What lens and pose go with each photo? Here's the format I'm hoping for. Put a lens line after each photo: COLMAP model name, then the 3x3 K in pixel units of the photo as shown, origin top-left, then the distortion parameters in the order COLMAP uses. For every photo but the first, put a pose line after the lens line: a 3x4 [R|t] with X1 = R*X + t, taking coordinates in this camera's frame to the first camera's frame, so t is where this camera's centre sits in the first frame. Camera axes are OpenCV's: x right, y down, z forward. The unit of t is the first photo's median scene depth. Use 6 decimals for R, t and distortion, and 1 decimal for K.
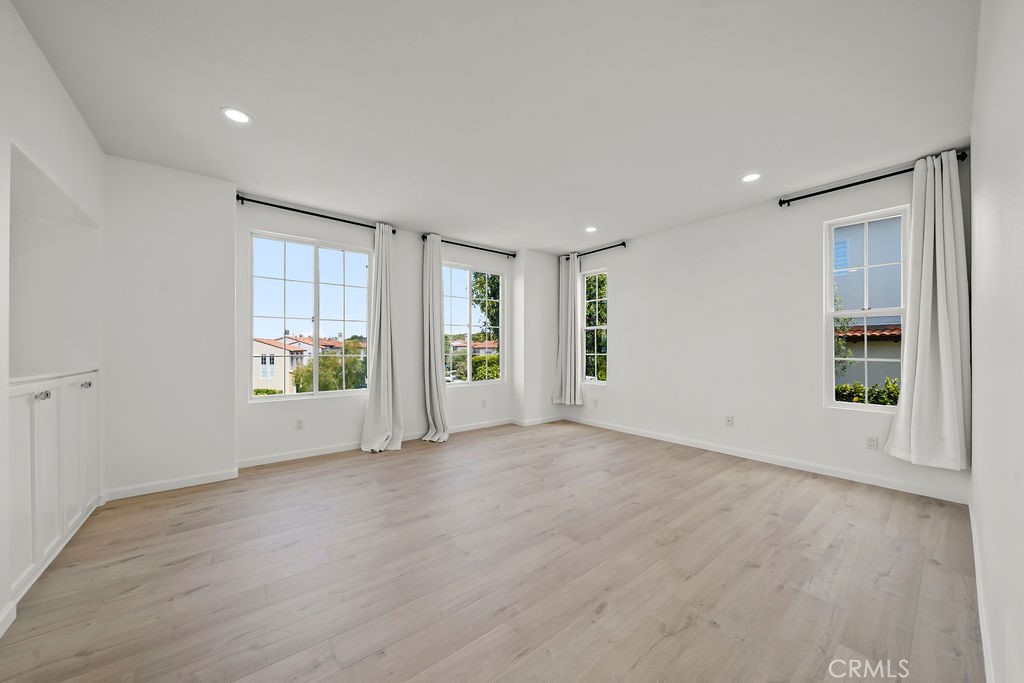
lens RADIAL K [[355.9, 0, 508.8], [0, 355.9, 347.3], [0, 0, 1]] dist [-0.007295, 0.000173]
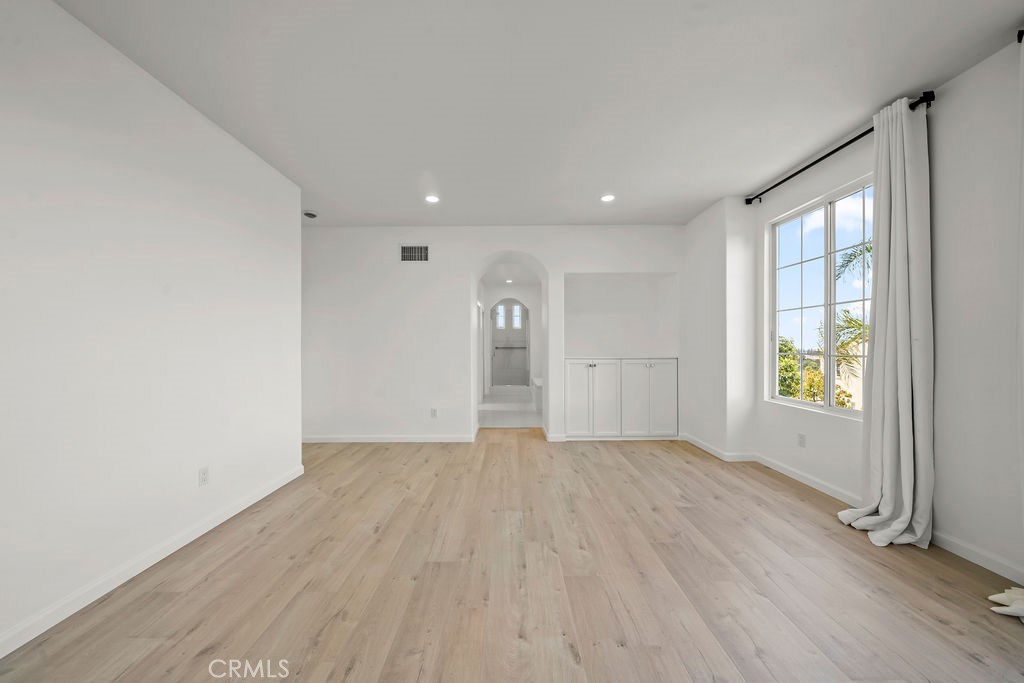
lens RADIAL K [[355.9, 0, 506.0], [0, 355.9, 344.9], [0, 0, 1]] dist [-0.007295, 0.000173]
pose [[-0.629754, 0.000620, -0.776795, 0.744632], [0.006097, 0.999973, -0.004146, 0.007422], [0.776771, -0.007347, -0.629740, 1.655585]]
